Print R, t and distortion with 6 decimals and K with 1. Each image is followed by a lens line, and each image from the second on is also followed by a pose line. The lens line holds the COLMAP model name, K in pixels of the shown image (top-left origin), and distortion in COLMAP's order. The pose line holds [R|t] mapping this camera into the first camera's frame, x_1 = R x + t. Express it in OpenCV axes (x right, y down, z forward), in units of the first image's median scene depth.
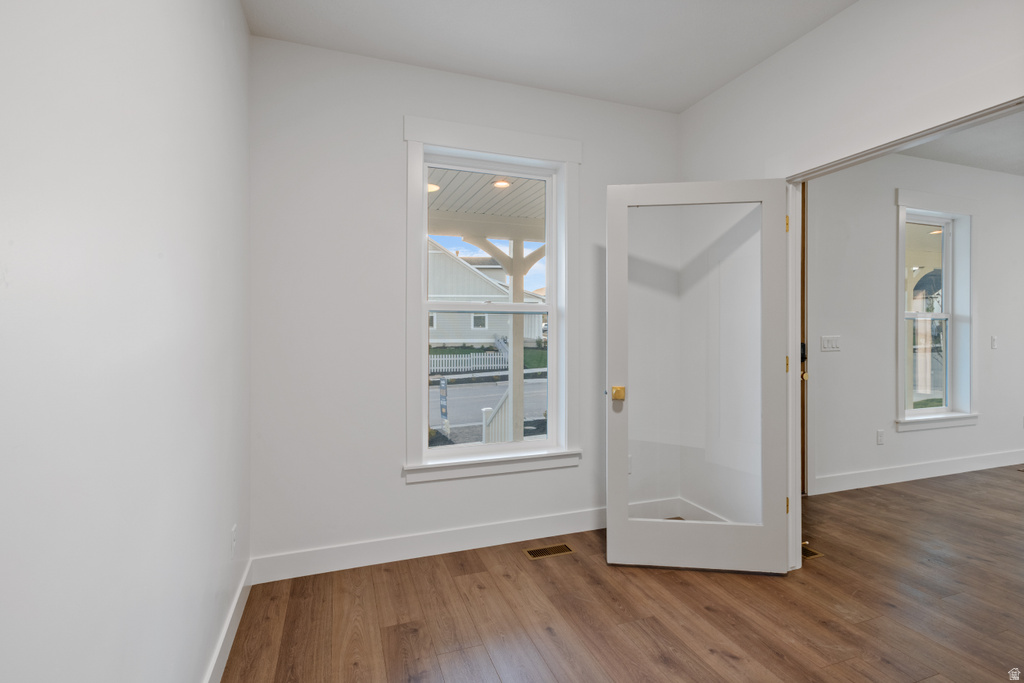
lens RADIAL K [[489.8, 0, 510.3], [0, 489.8, 338.7], [0, 0, 1]] dist [0.002644, 0.000379]
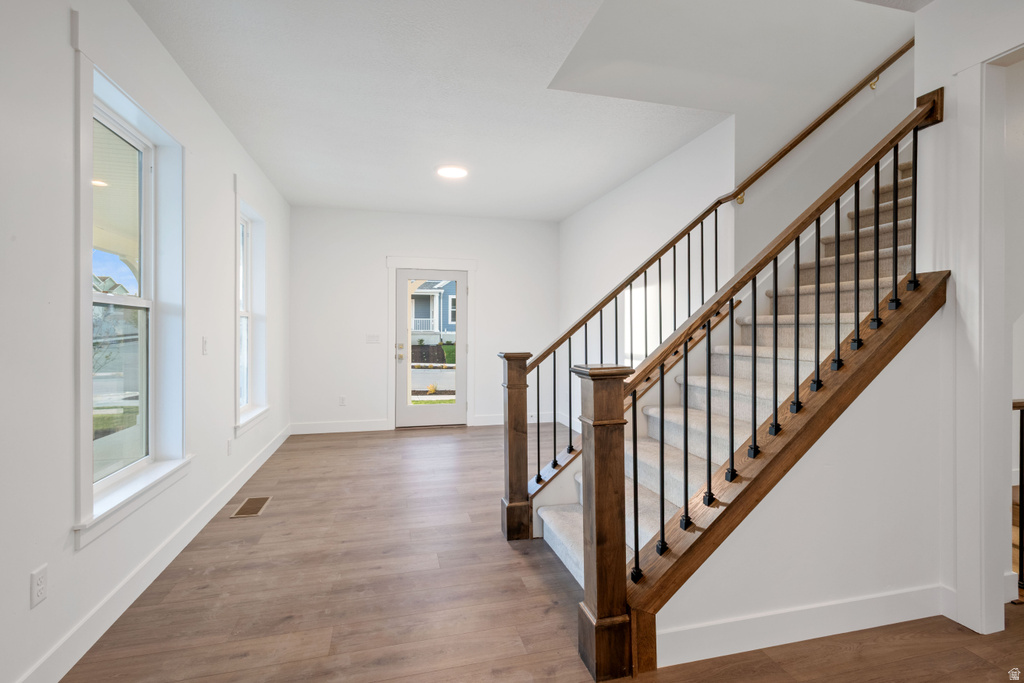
lens RADIAL K [[489.8, 0, 513.6], [0, 489.8, 336.7], [0, 0, 1]] dist [0.002644, 0.000379]
pose [[0.096811, -0.002289, 0.995300, 0.374985], [-0.000250, 0.999997, 0.002324, -0.008209], [-0.995303, -0.000474, 0.096811, 0.552498]]
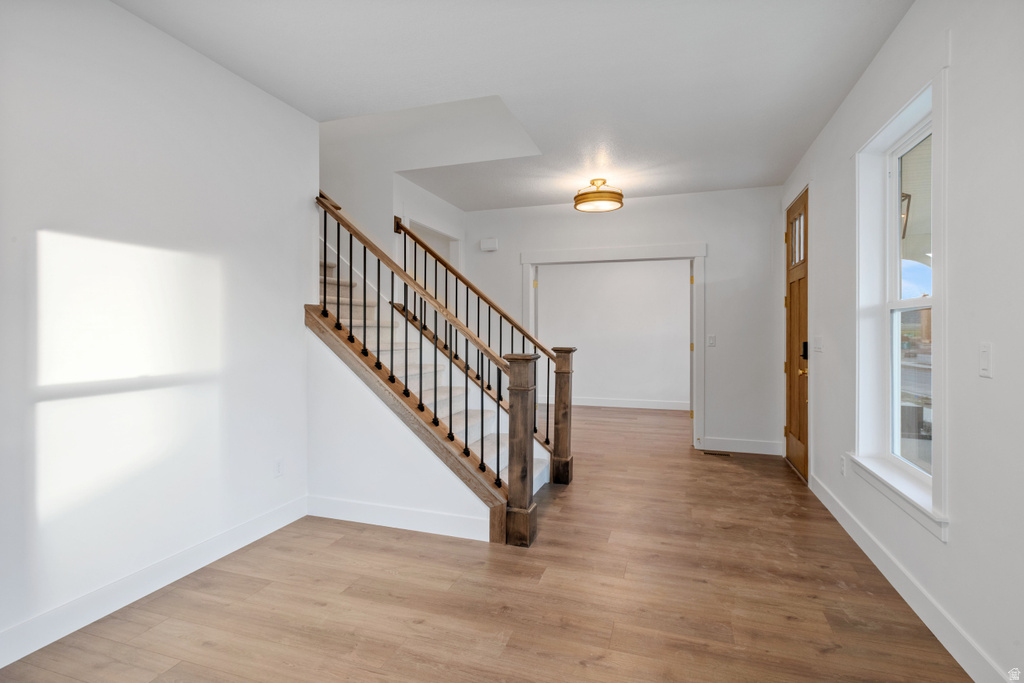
lens RADIAL K [[489.8, 0, 515.1], [0, 489.8, 332.2], [0, 0, 1]] dist [0.002644, 0.000379]
pose [[-0.617822, 0.003953, -0.786308, 1.677883], [0.000553, 0.999989, 0.004593, -0.017663], [0.786318, 0.002403, -0.617817, 1.056664]]
